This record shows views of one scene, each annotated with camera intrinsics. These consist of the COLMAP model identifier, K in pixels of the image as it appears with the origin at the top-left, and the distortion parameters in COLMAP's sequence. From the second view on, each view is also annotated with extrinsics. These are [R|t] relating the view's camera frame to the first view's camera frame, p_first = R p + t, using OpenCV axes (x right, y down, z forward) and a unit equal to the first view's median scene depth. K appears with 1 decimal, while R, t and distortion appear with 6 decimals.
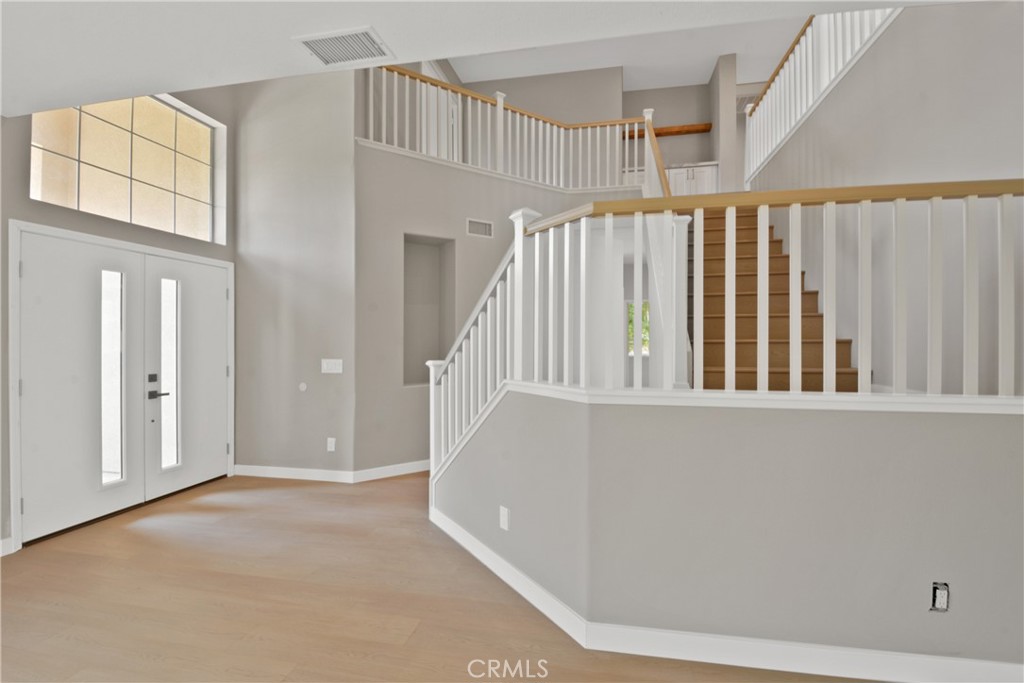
lens RADIAL K [[448.4, 0, 526.0], [0, 448.4, 338.3], [0, 0, 1]] dist [0.017552, -0.017423]
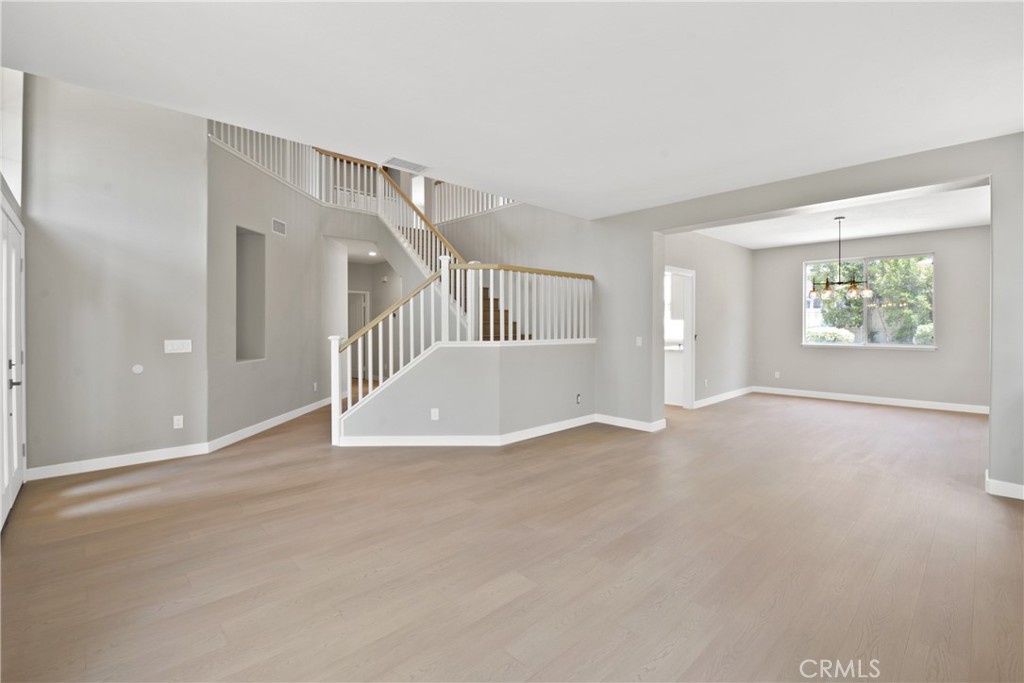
lens RADIAL K [[448.4, 0, 526.0], [0, 448.4, 338.3], [0, 0, 1]] dist [0.017552, -0.017423]
pose [[0.551997, -0.028977, 0.833343, -0.852072], [-0.004967, 0.999264, 0.038036, -0.000205], [-0.833832, -0.025135, 0.551446, -0.238235]]
